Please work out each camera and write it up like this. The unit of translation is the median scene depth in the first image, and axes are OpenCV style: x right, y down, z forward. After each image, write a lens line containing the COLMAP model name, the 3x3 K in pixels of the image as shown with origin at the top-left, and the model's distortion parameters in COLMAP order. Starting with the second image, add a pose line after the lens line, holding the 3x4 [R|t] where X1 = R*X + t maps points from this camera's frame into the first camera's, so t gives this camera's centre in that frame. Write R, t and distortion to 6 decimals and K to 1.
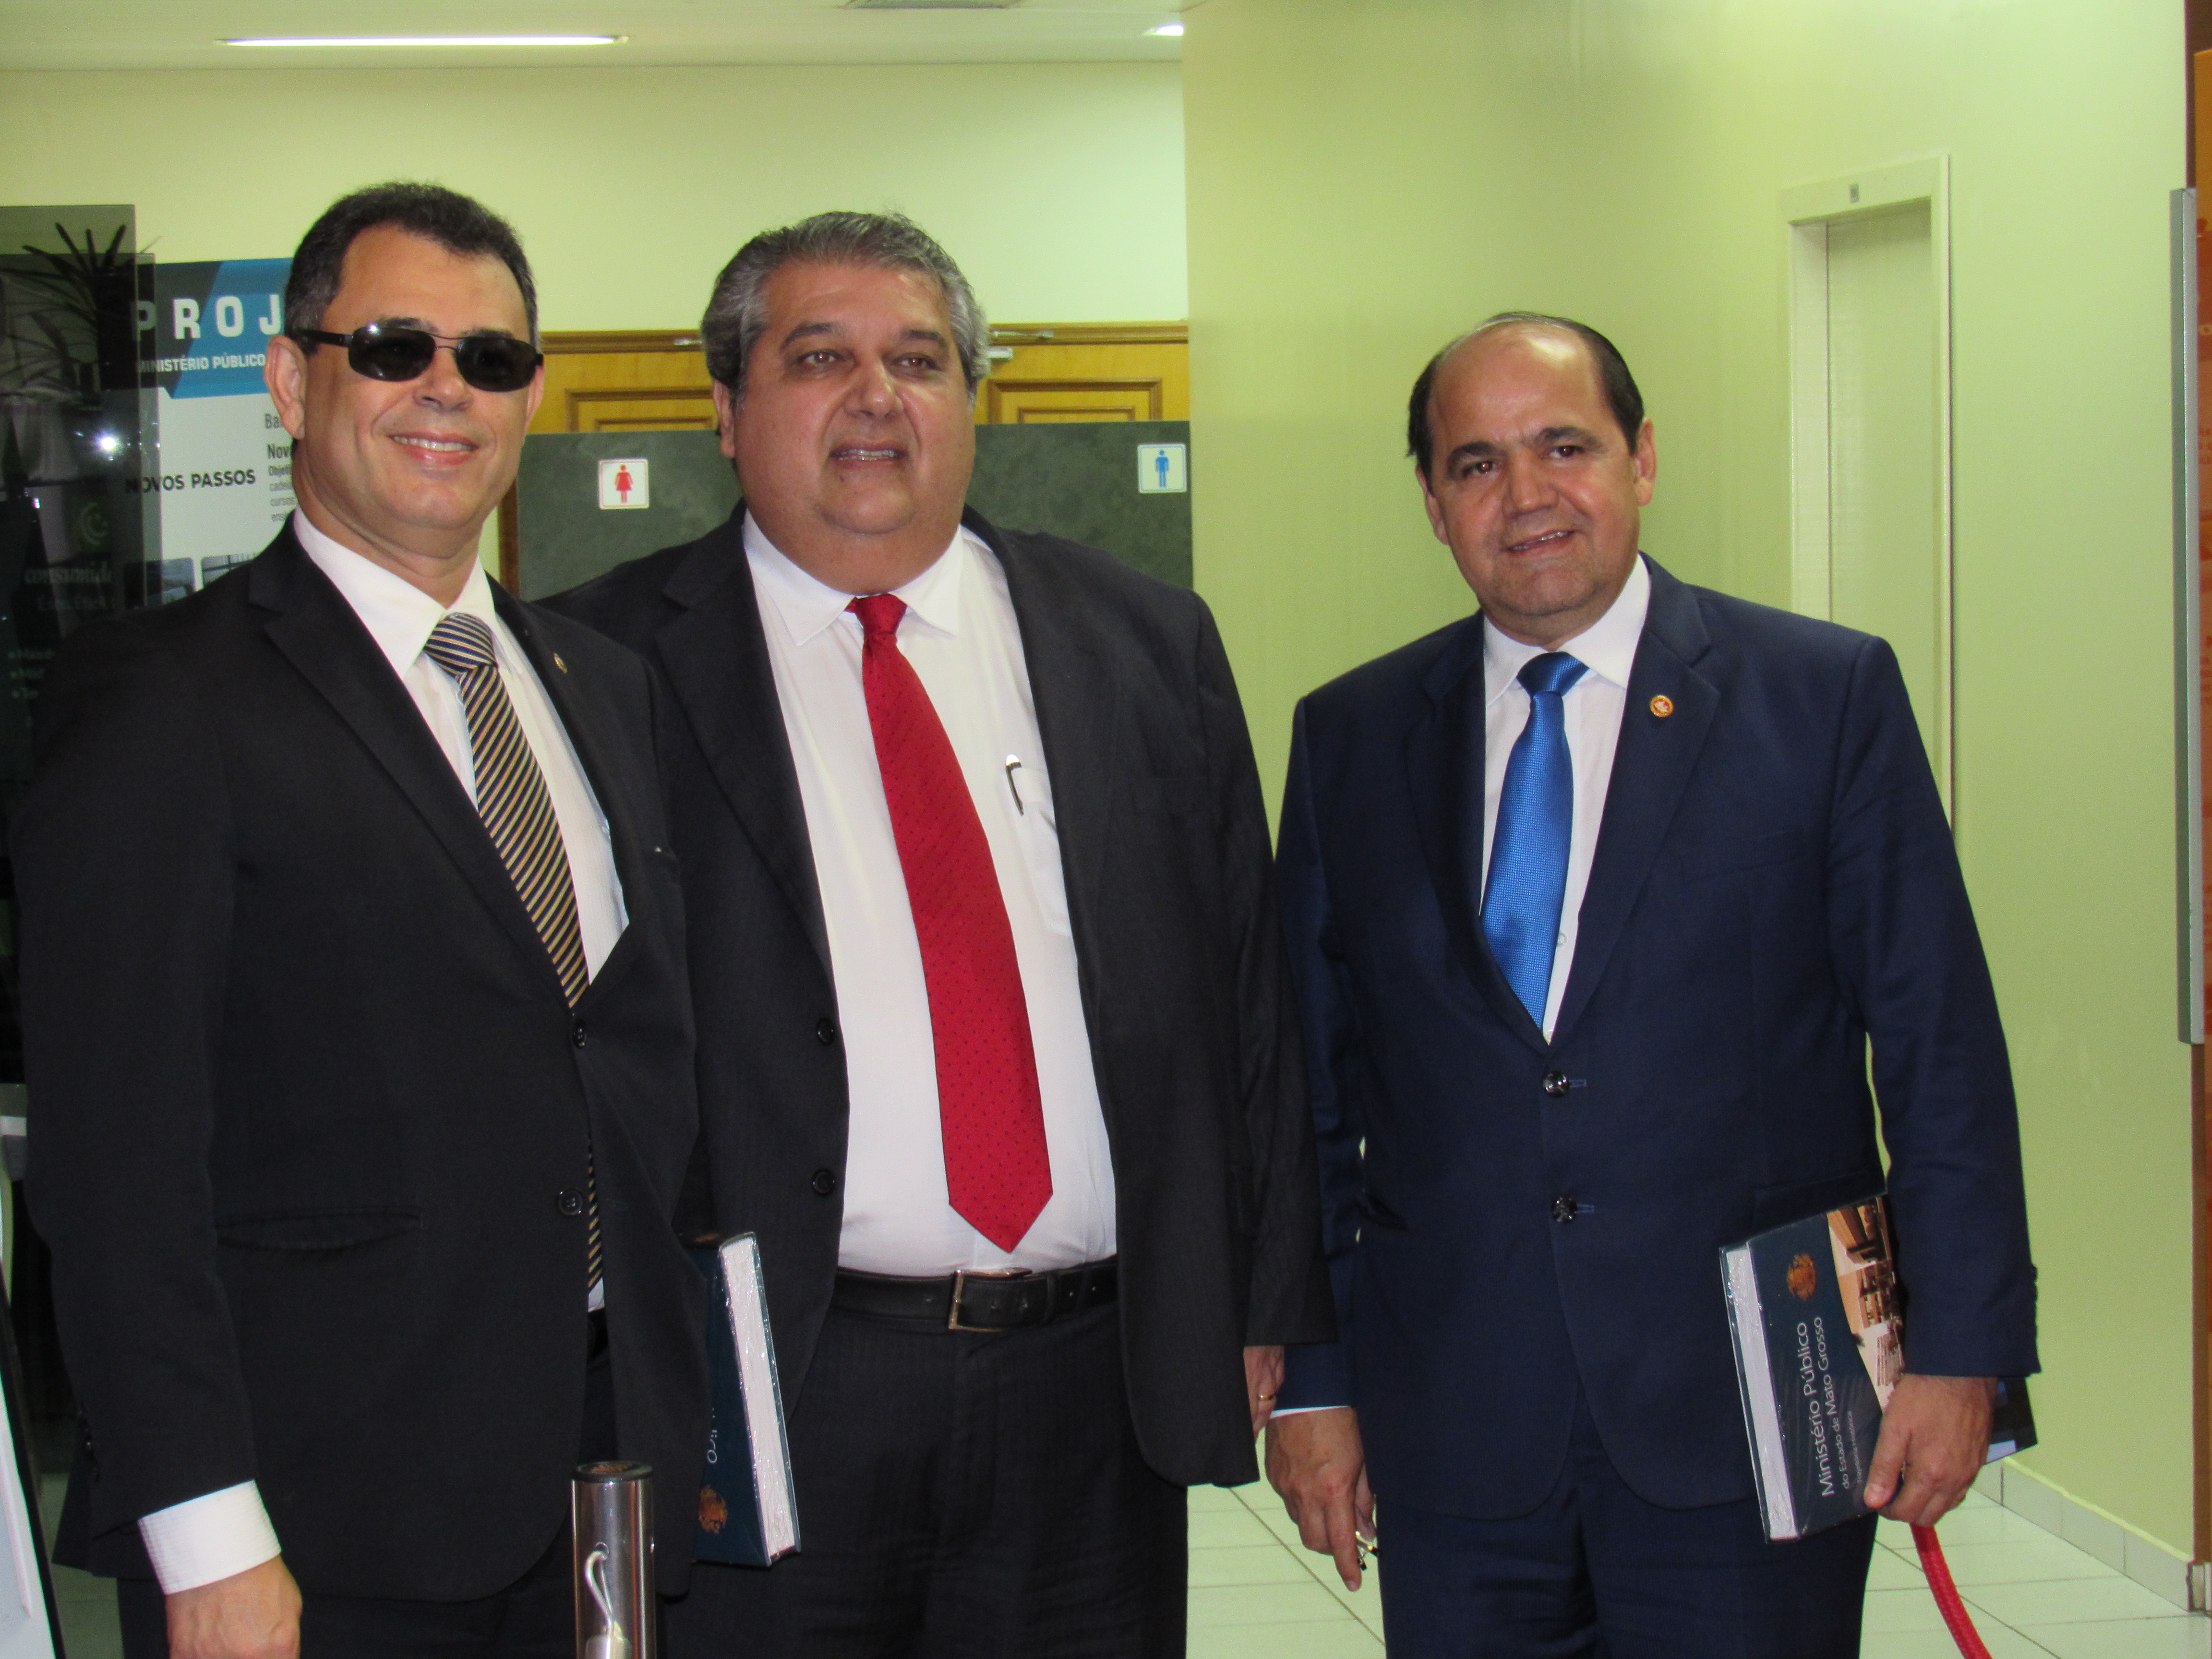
lens RADIAL K [[5798.5, 0, 1106.0], [0, 5798.5, 829.5], [0, 0, 1]] dist [-0.071748, 0.061174]
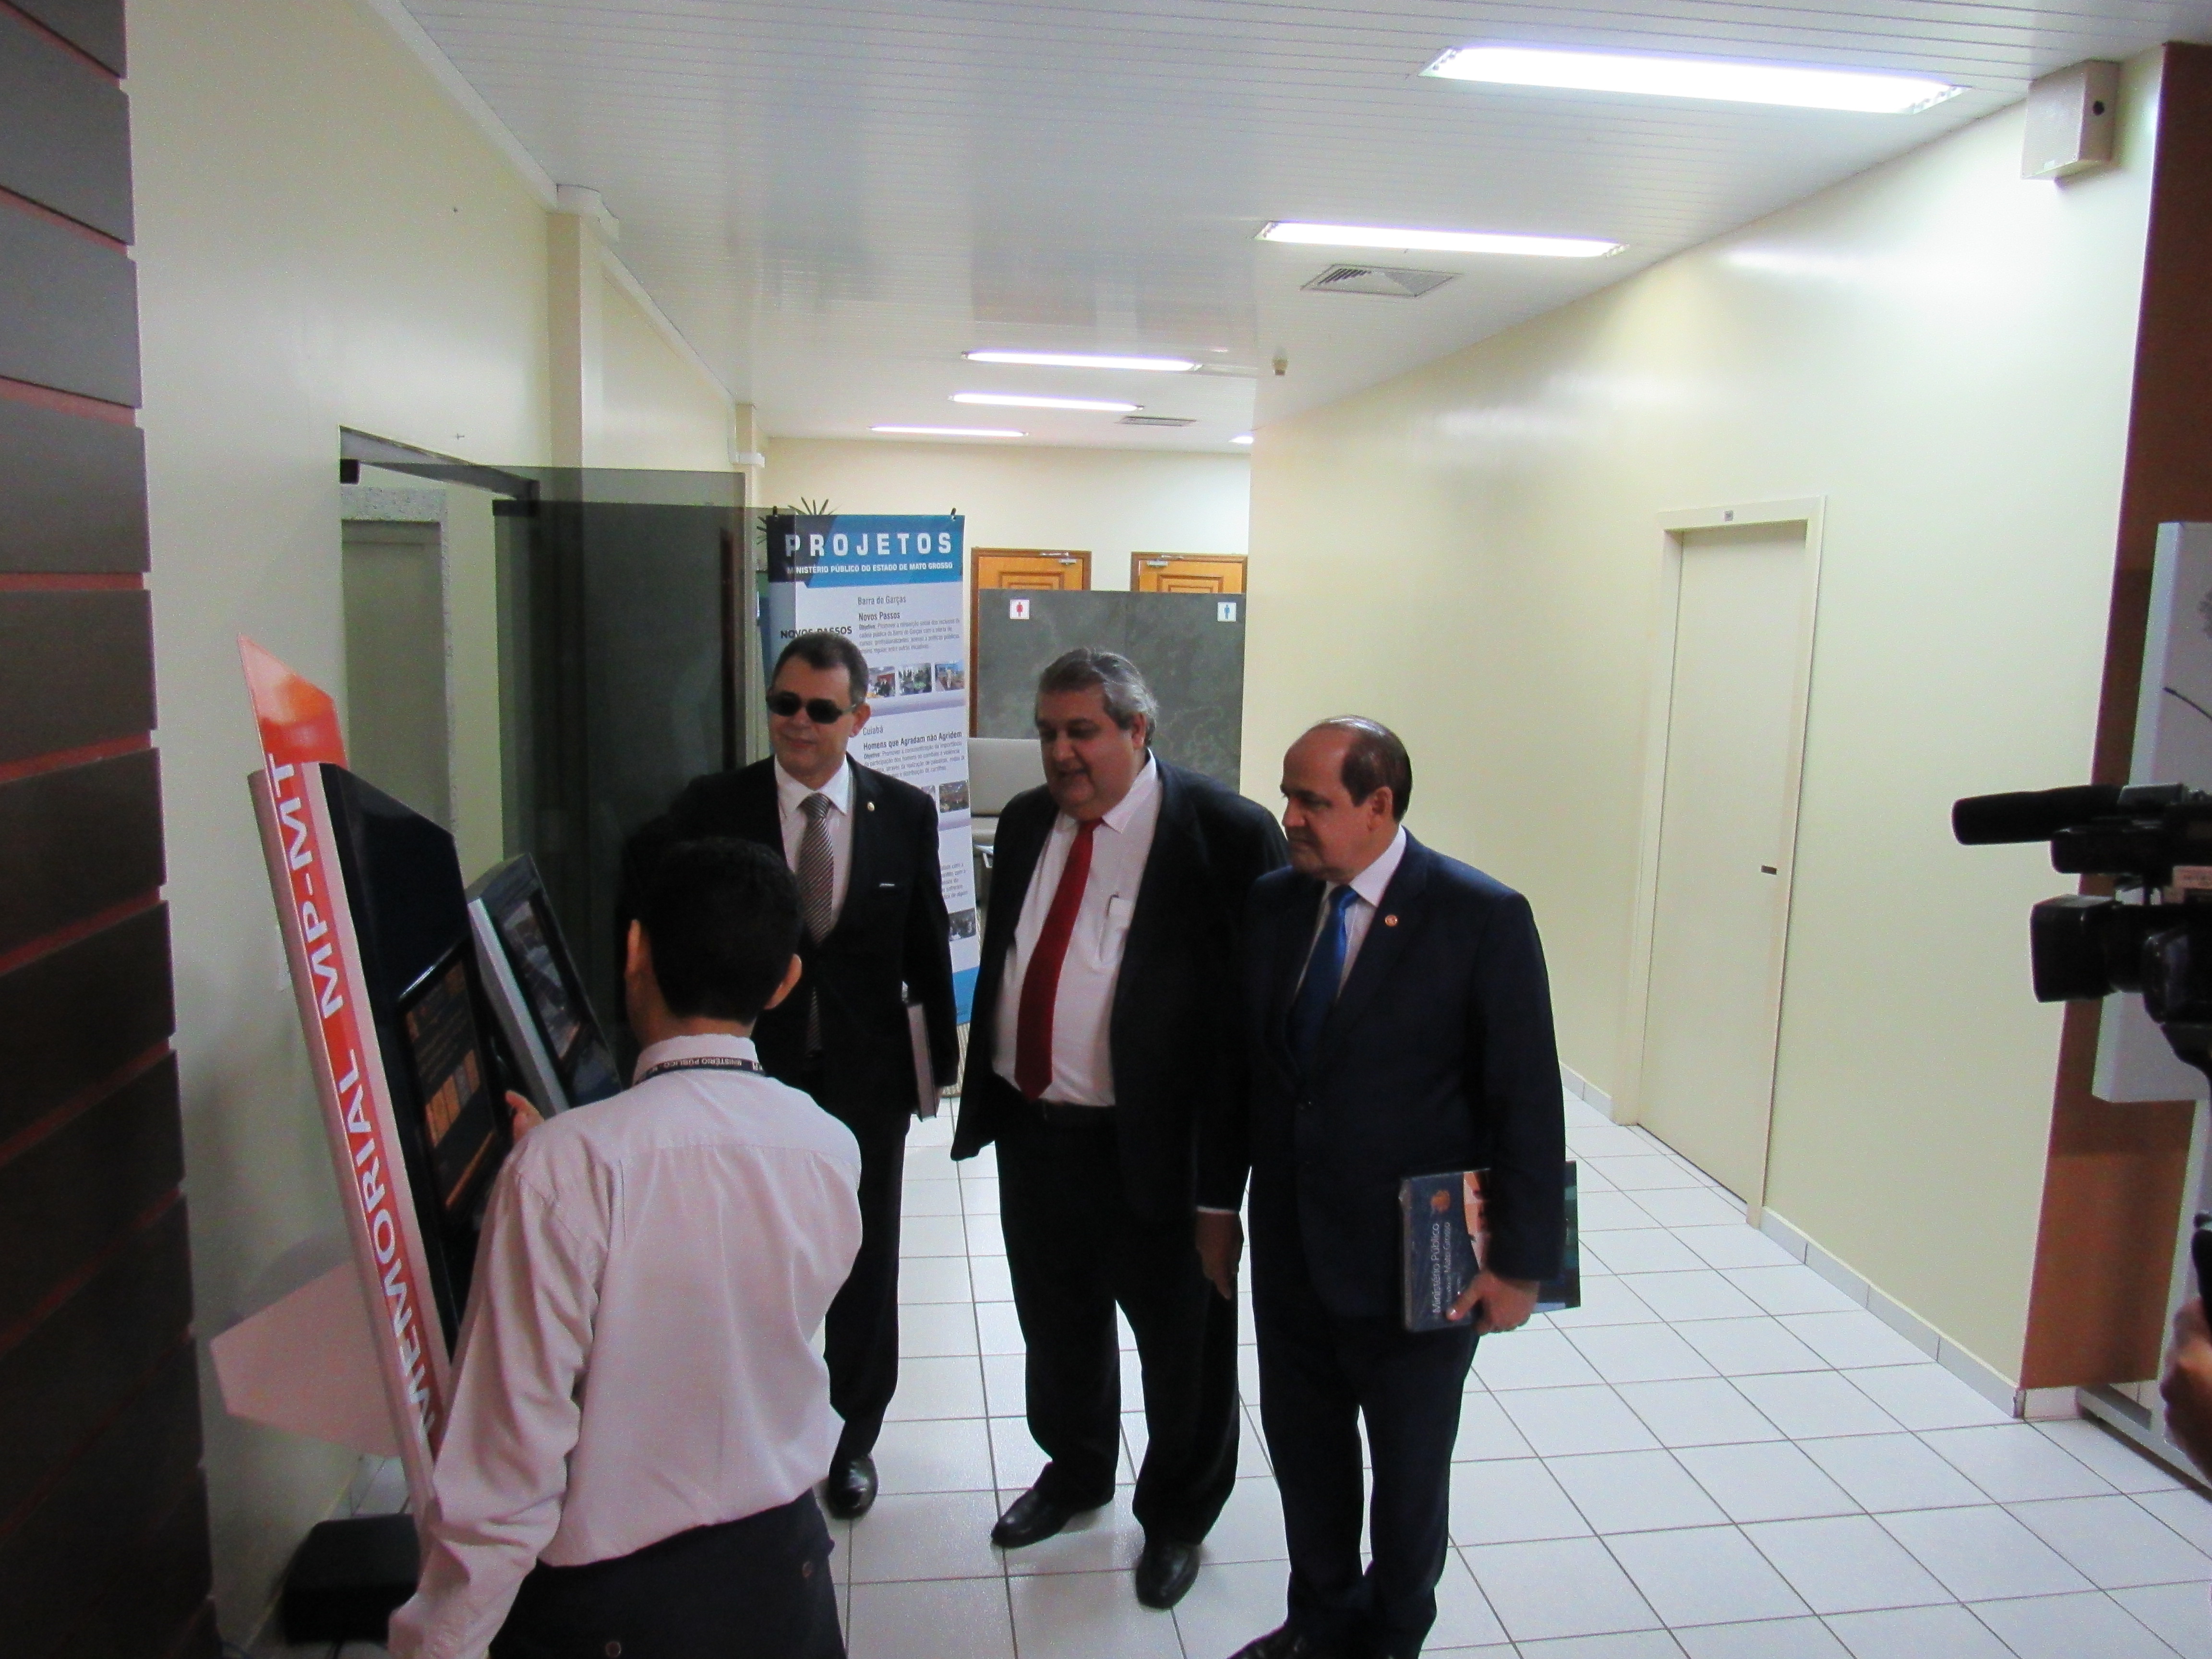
lens RADIAL K [[1618.1, 0, 1106.0], [0, 1618.1, 829.5], [0, 0, 1]] dist [-0.026752, -0.002050]
pose [[0.998940, 0.044349, -0.012319, -0.053979], [-0.043100, 0.995206, 0.087788, -0.046066], [0.016153, -0.087164, 0.996063, 0.466287]]
